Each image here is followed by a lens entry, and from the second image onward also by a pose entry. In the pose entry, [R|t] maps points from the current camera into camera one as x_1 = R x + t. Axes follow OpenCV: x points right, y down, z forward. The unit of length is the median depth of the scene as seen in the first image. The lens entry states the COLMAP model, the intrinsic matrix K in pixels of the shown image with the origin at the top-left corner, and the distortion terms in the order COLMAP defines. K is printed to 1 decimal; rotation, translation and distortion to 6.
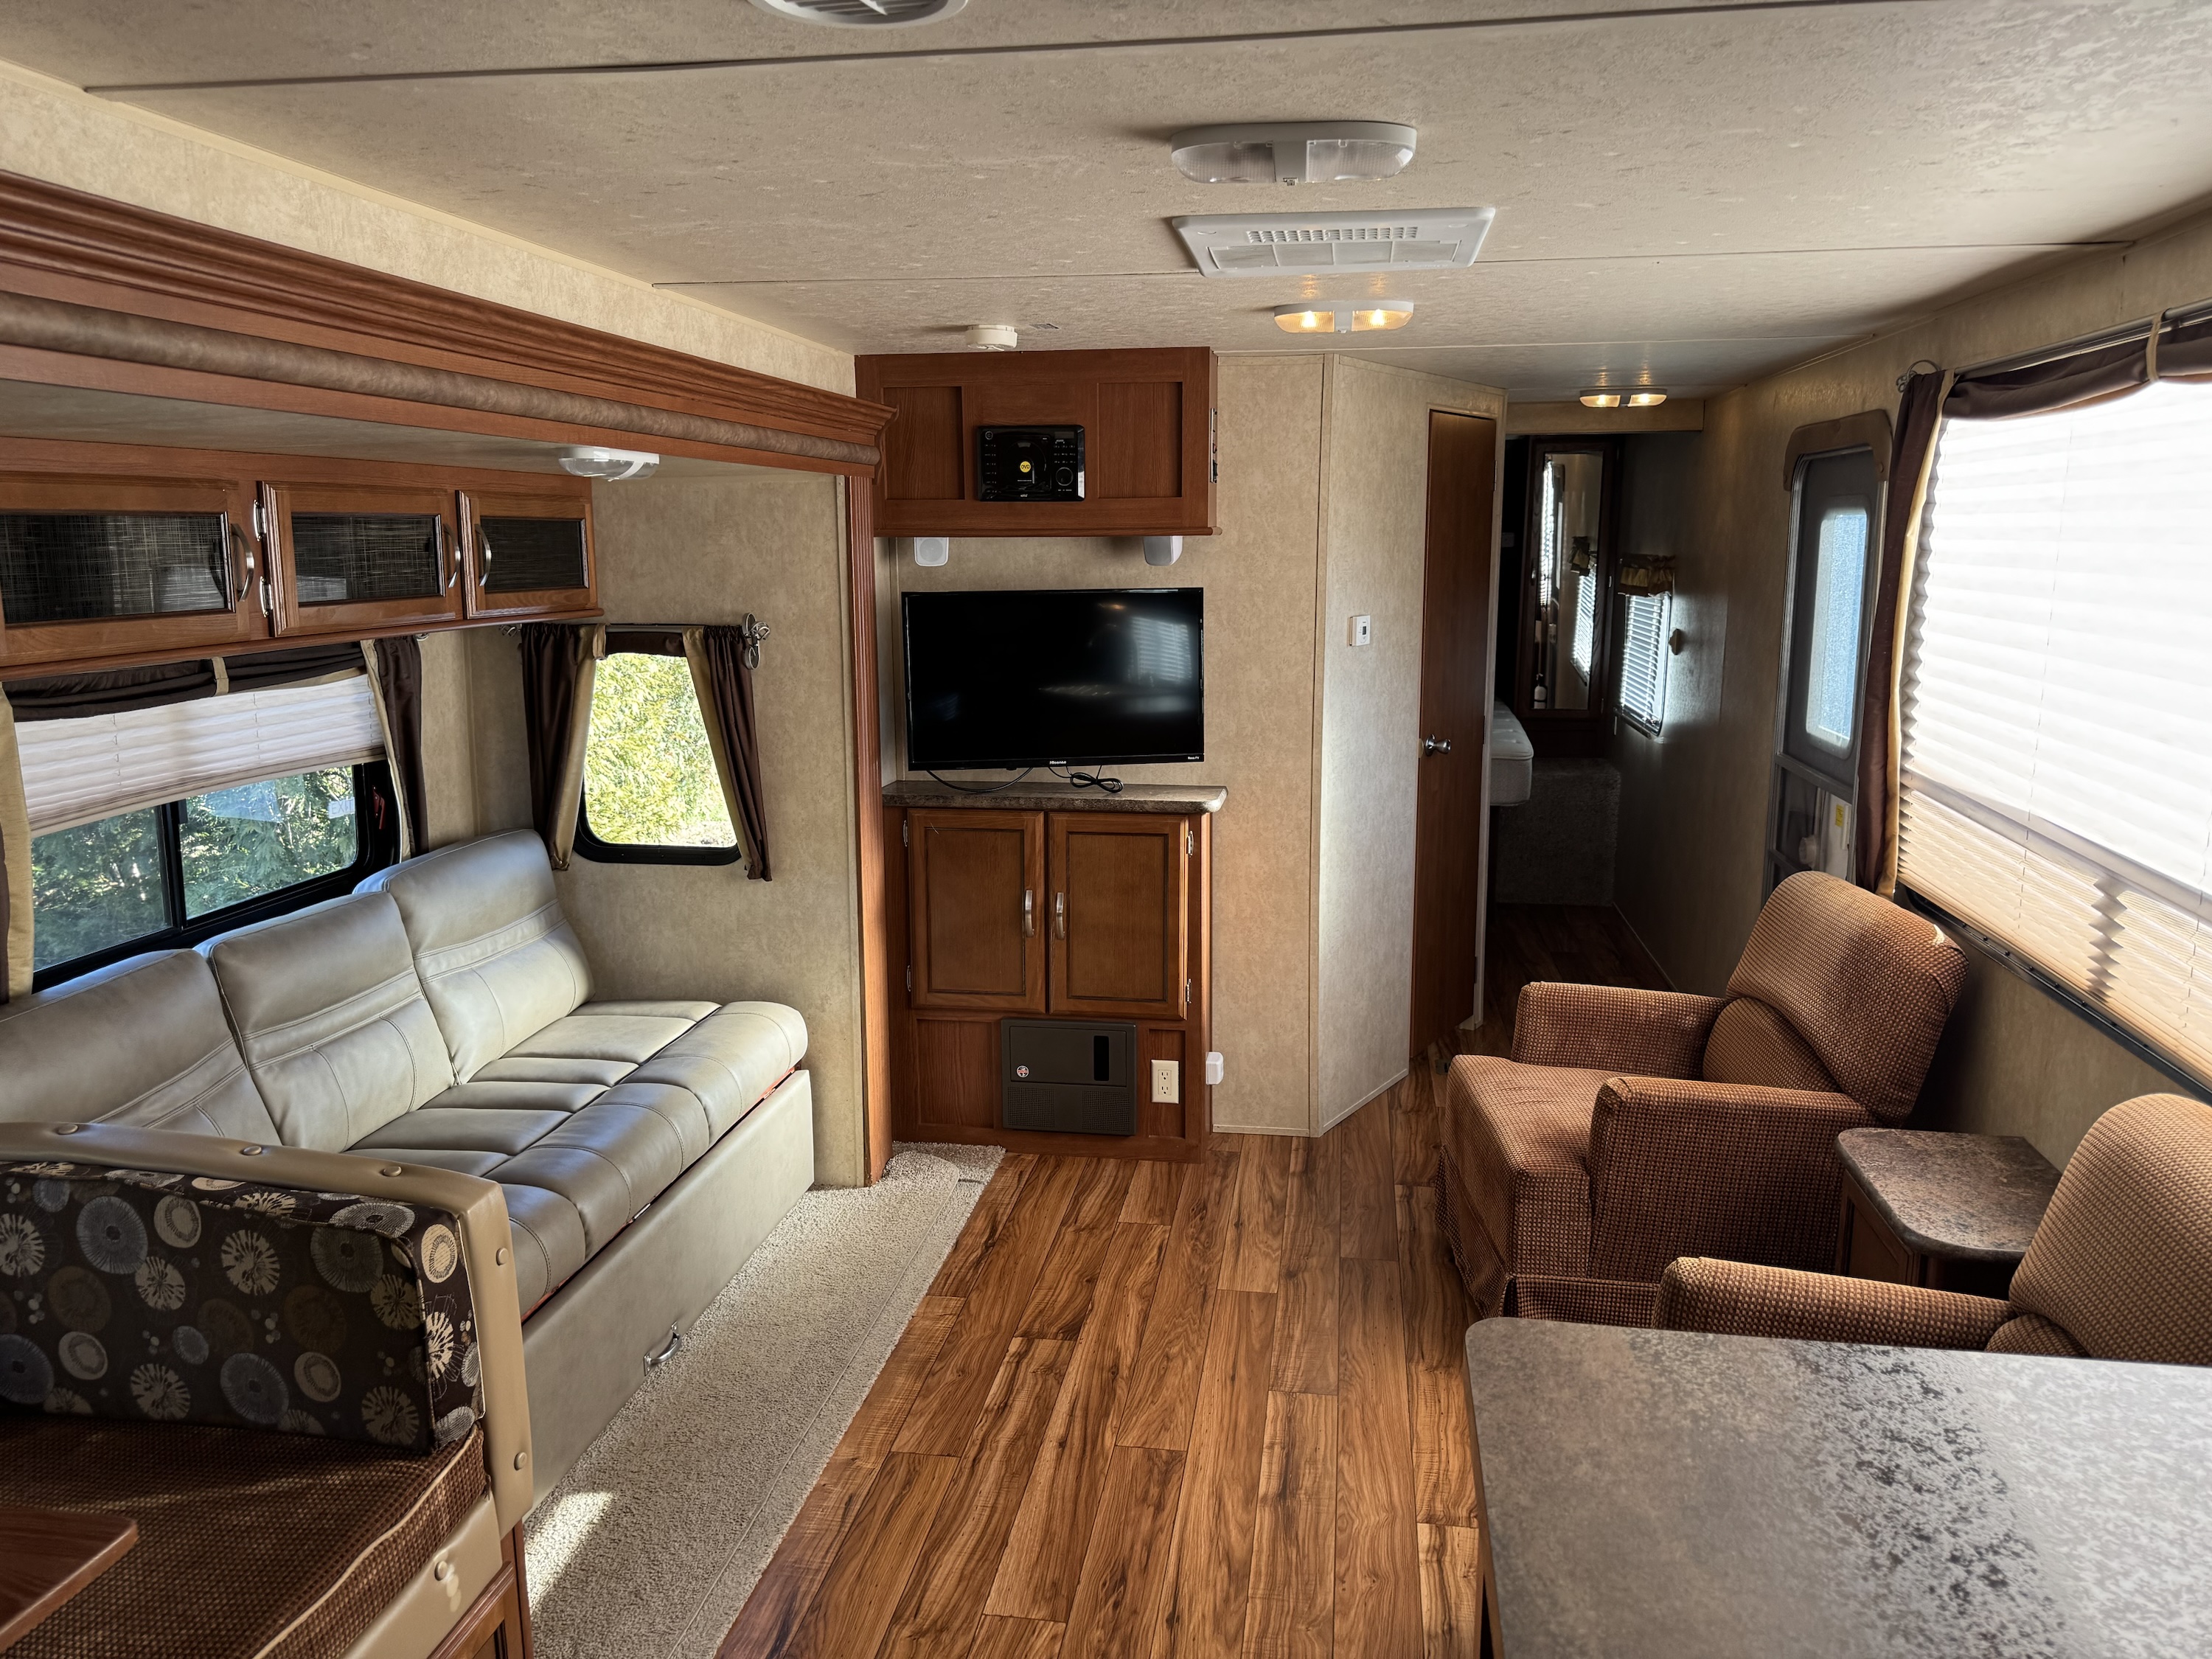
lens RADIAL K [[1564.6, 0, 1114.7], [0, 1564.6, 822.5], [0, 0, 1]] dist [0.069109, -0.084675]
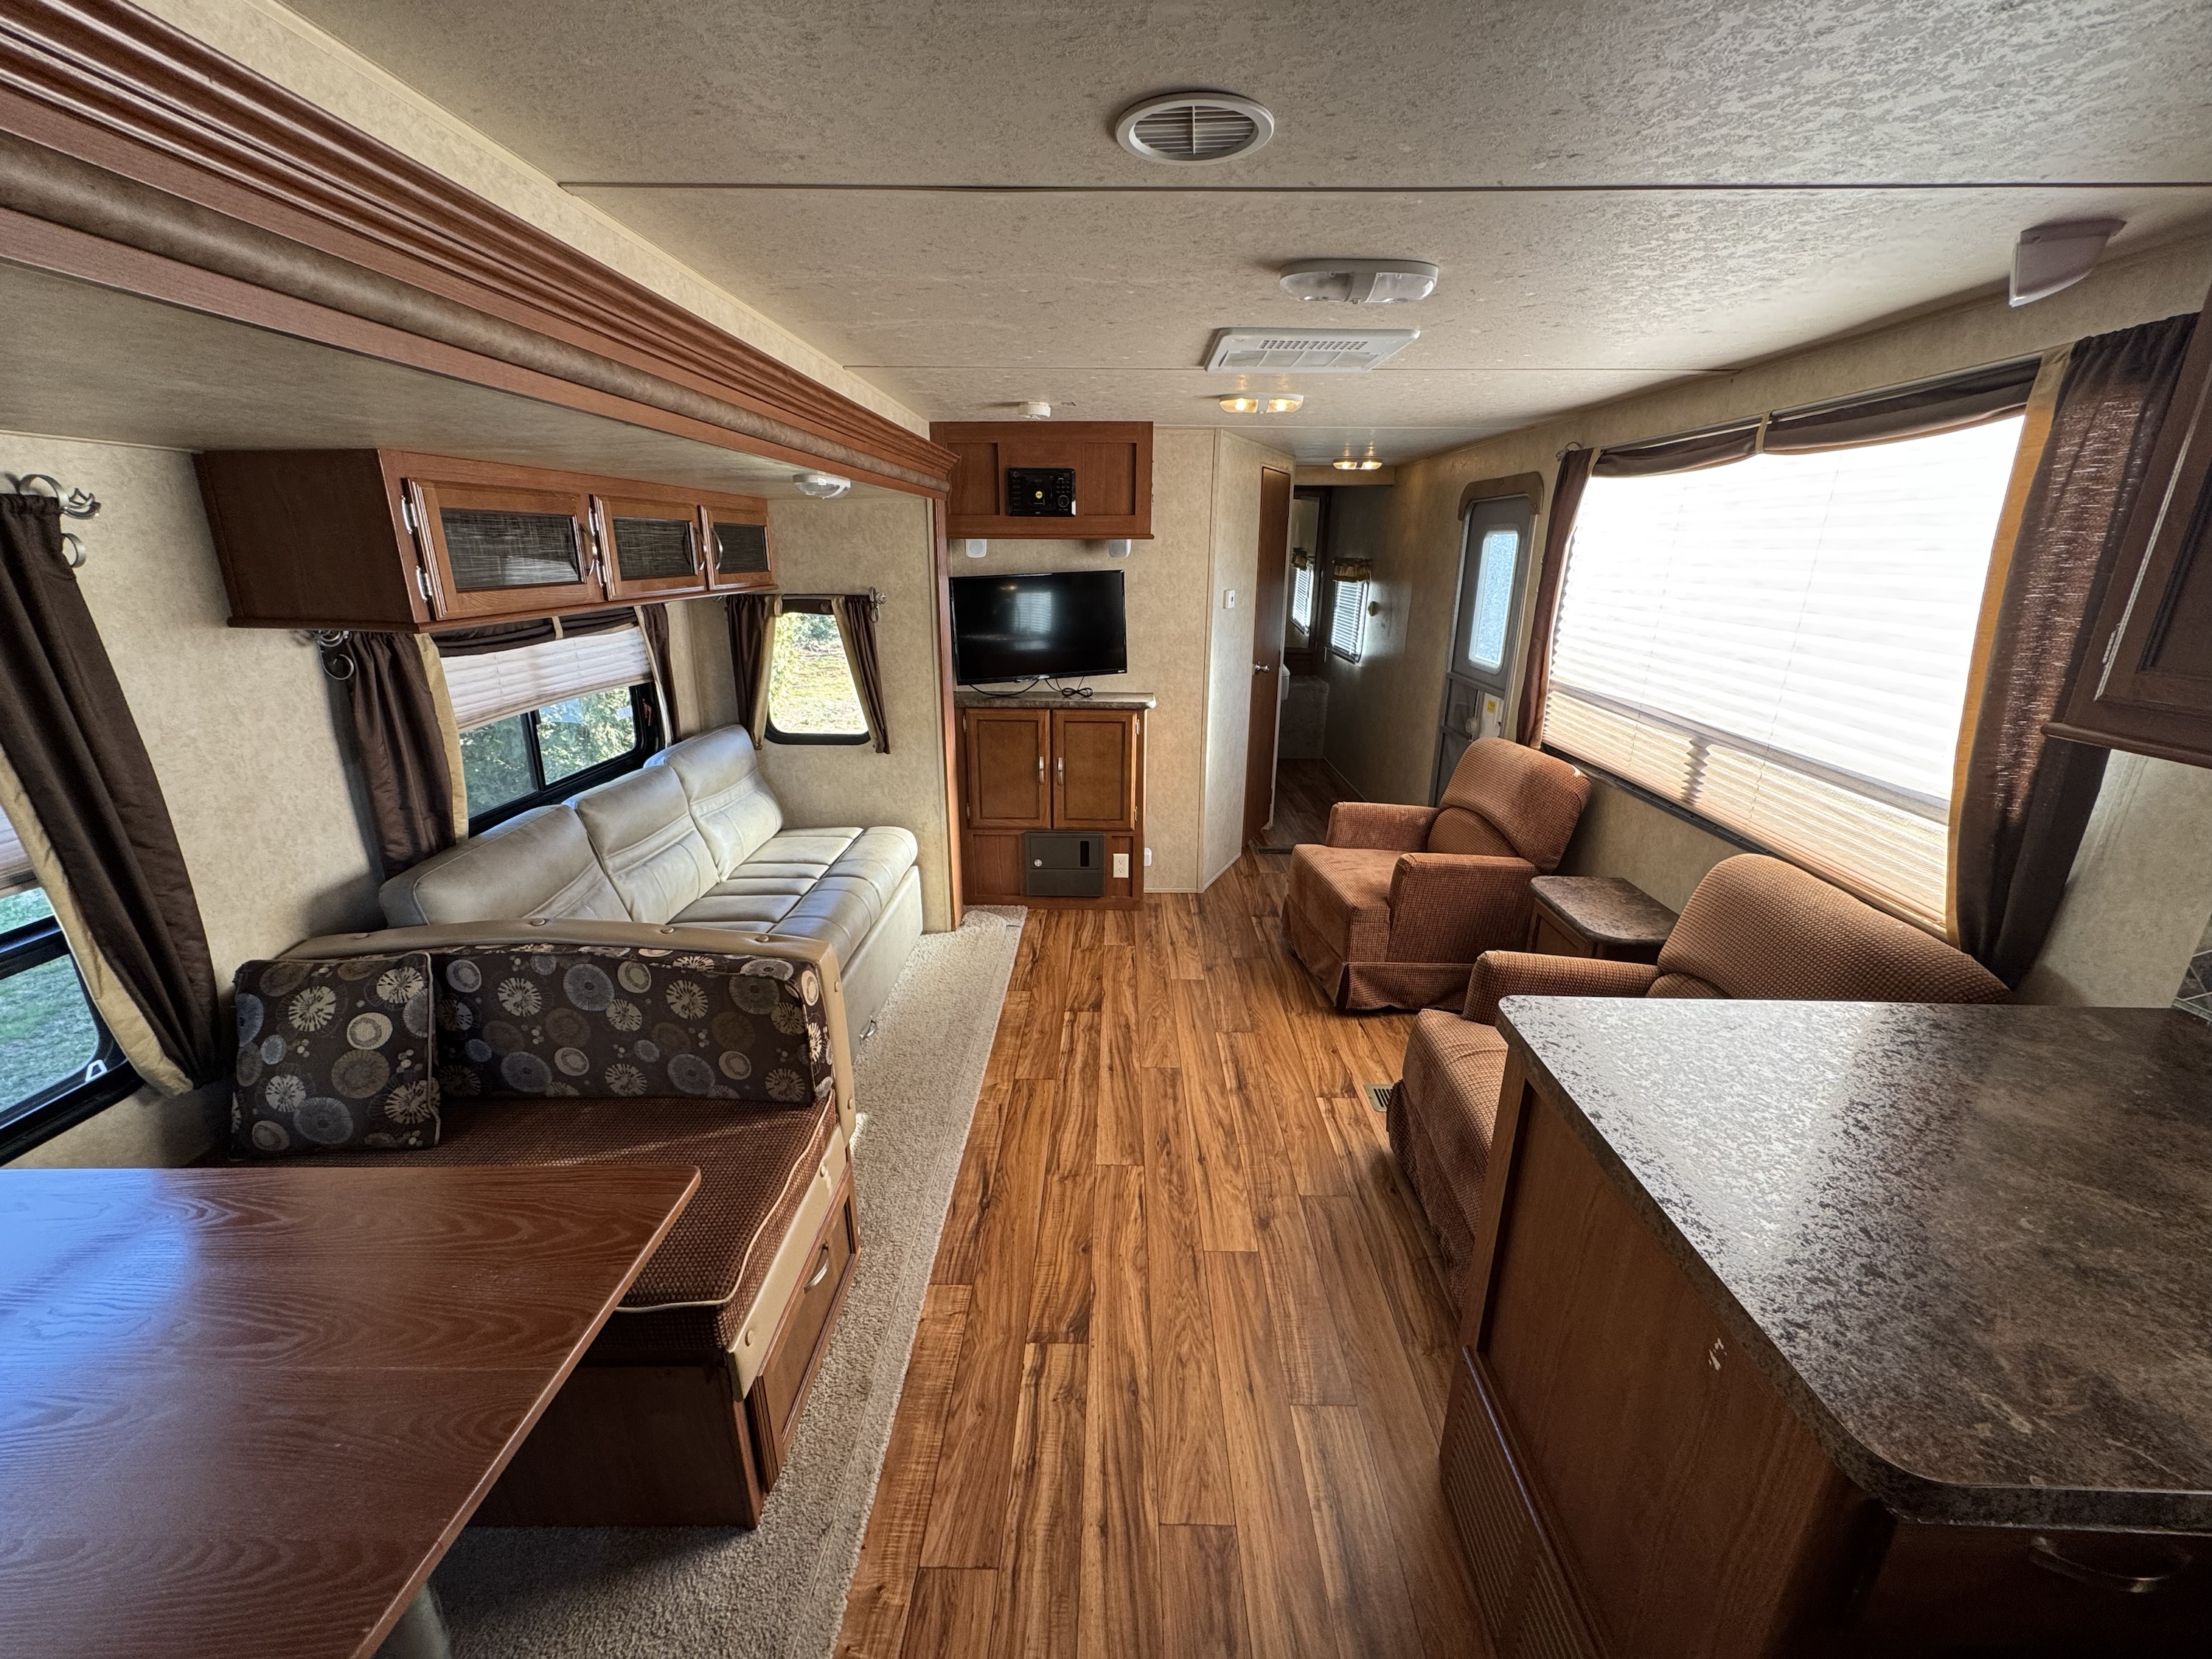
lens RADIAL K [[881.6, 0, 1105.5], [0, 881.6, 832.7], [0, 0, 1]] dist [0.002064, 0.000174]
pose [[0.990862, -0.031479, 0.131154, -0.157125], [0.013893, 0.991032, 0.132897, -0.001036], [-0.134161, -0.129861, 0.982414, 0.060767]]
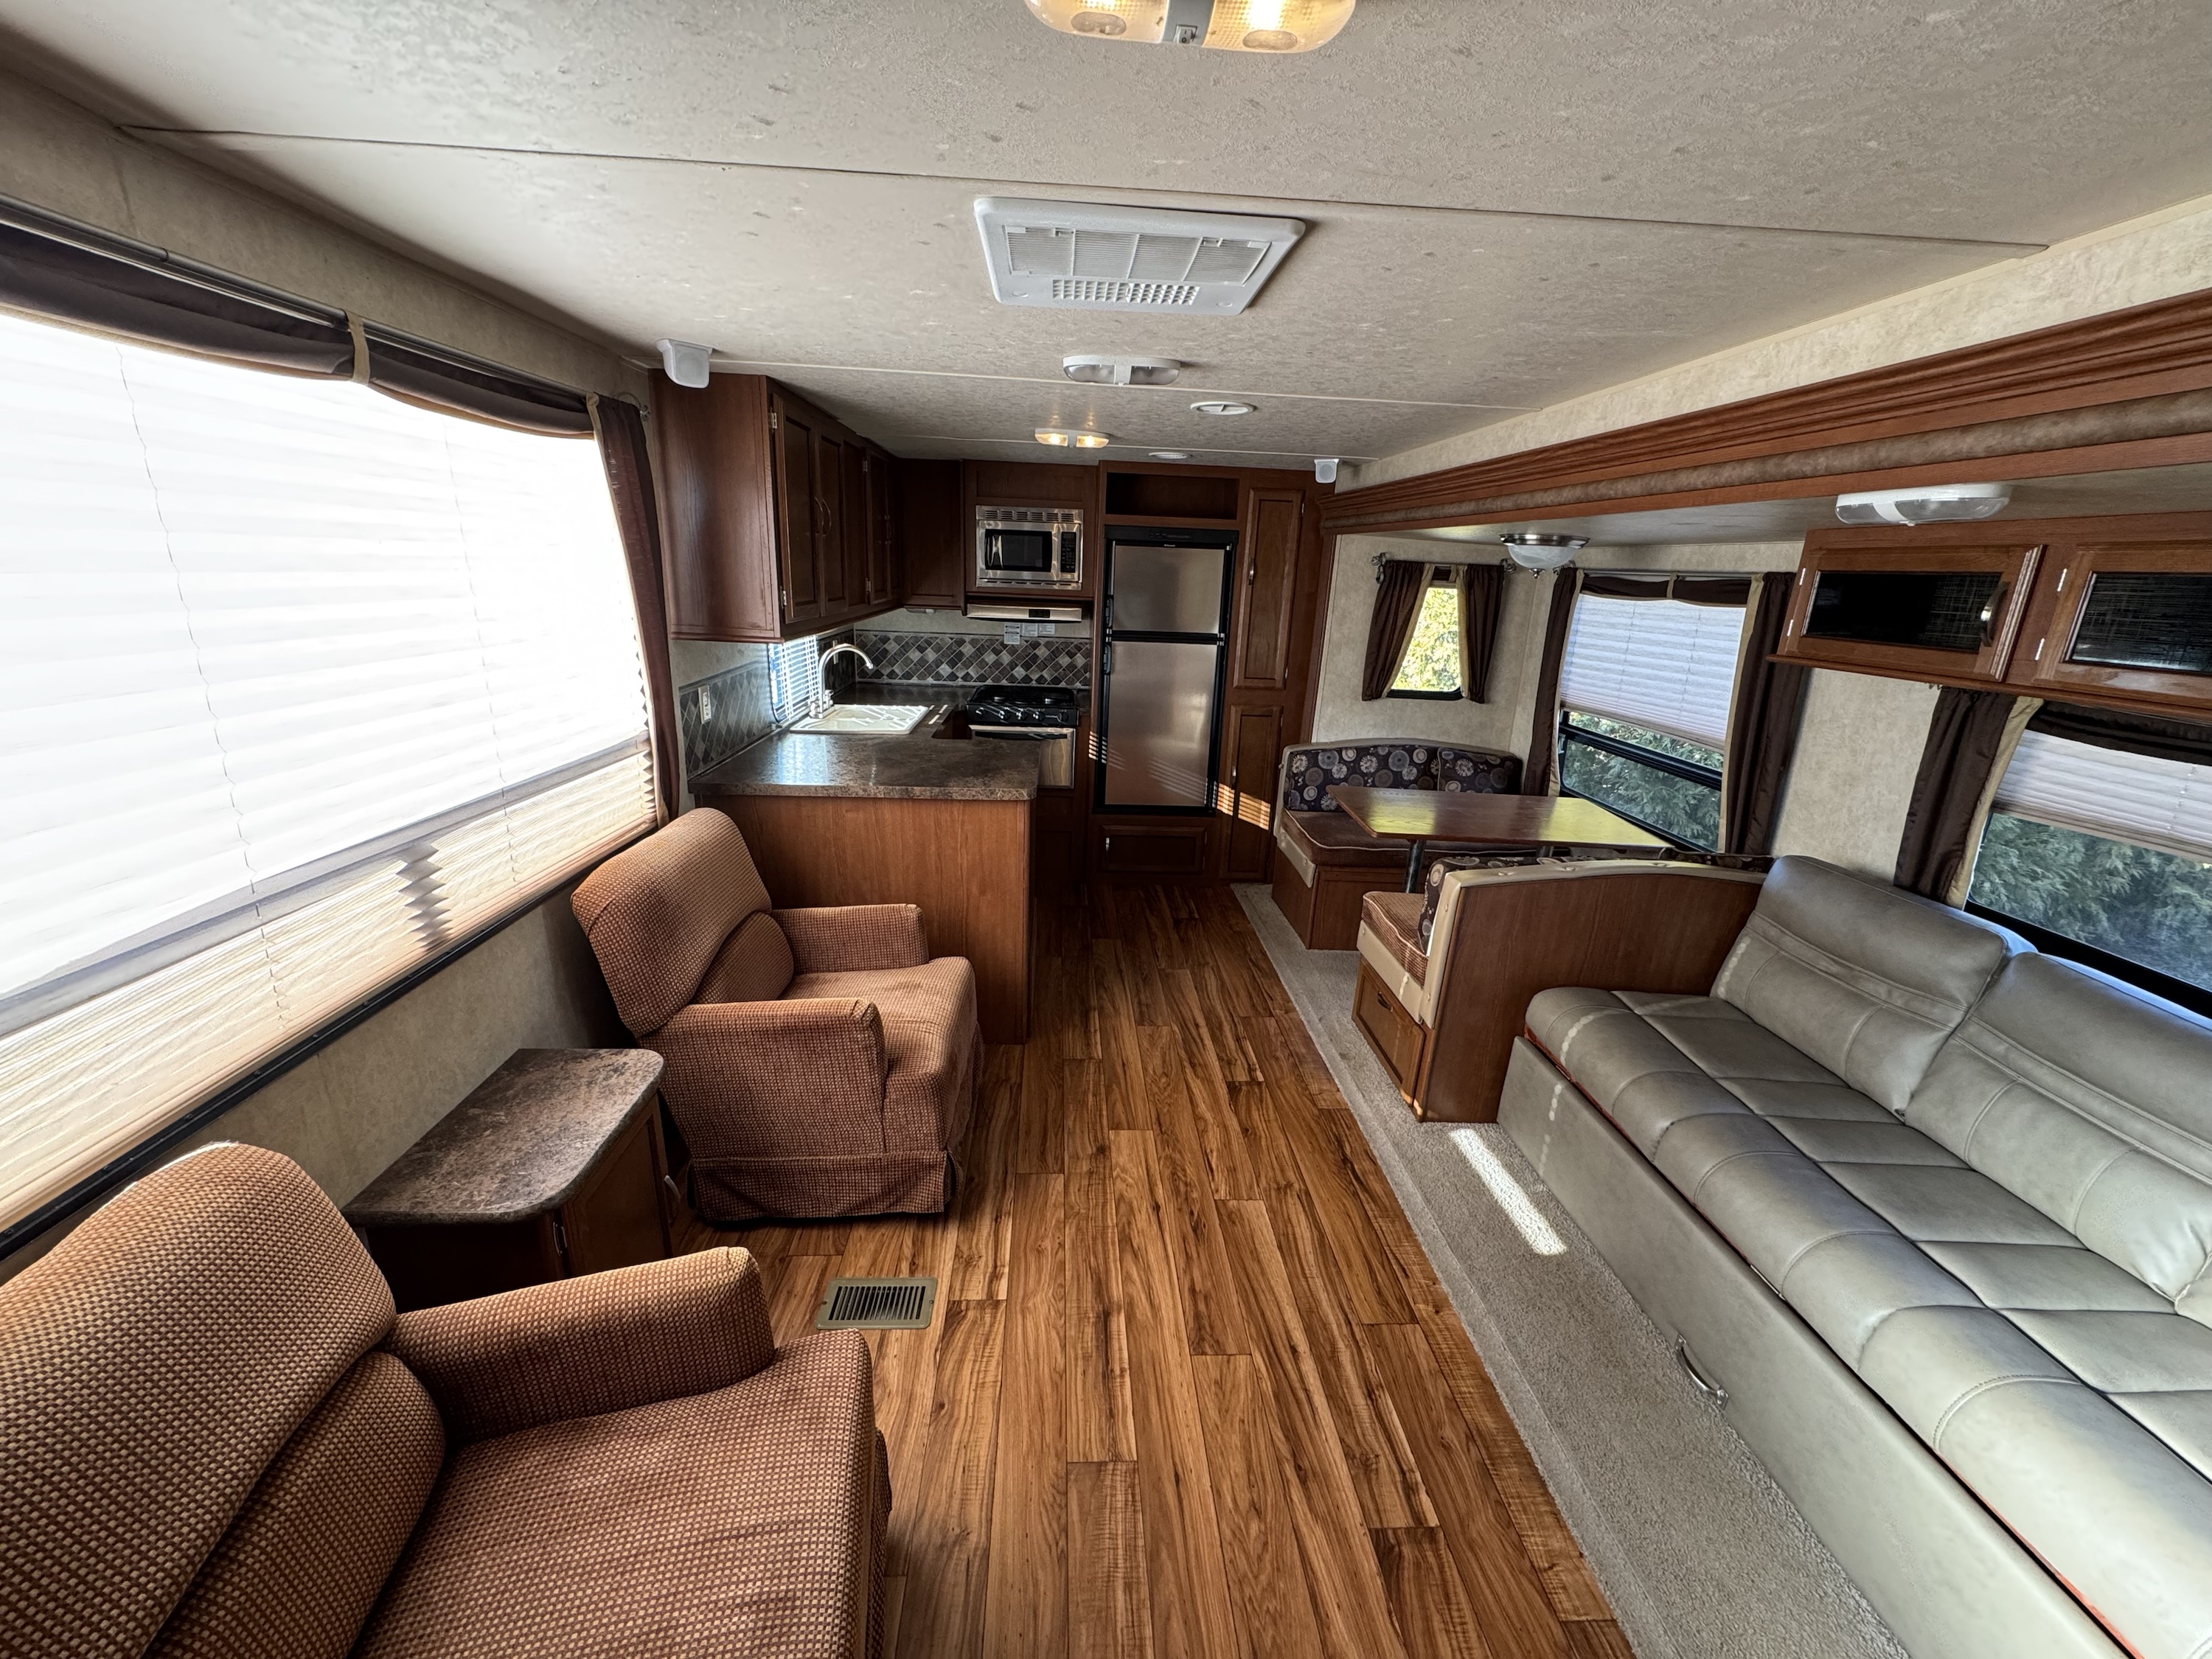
lens RADIAL K [[881.6, 0, 1105.5], [0, 881.6, 832.7], [0, 0, 1]] dist [0.002064, 0.000174]
pose [[-0.979249, 0.026367, -0.200938, 0.224359], [-0.069982, 0.886515, 0.457377, -0.241863], [0.190194, 0.461948, -0.866274, 1.337442]]
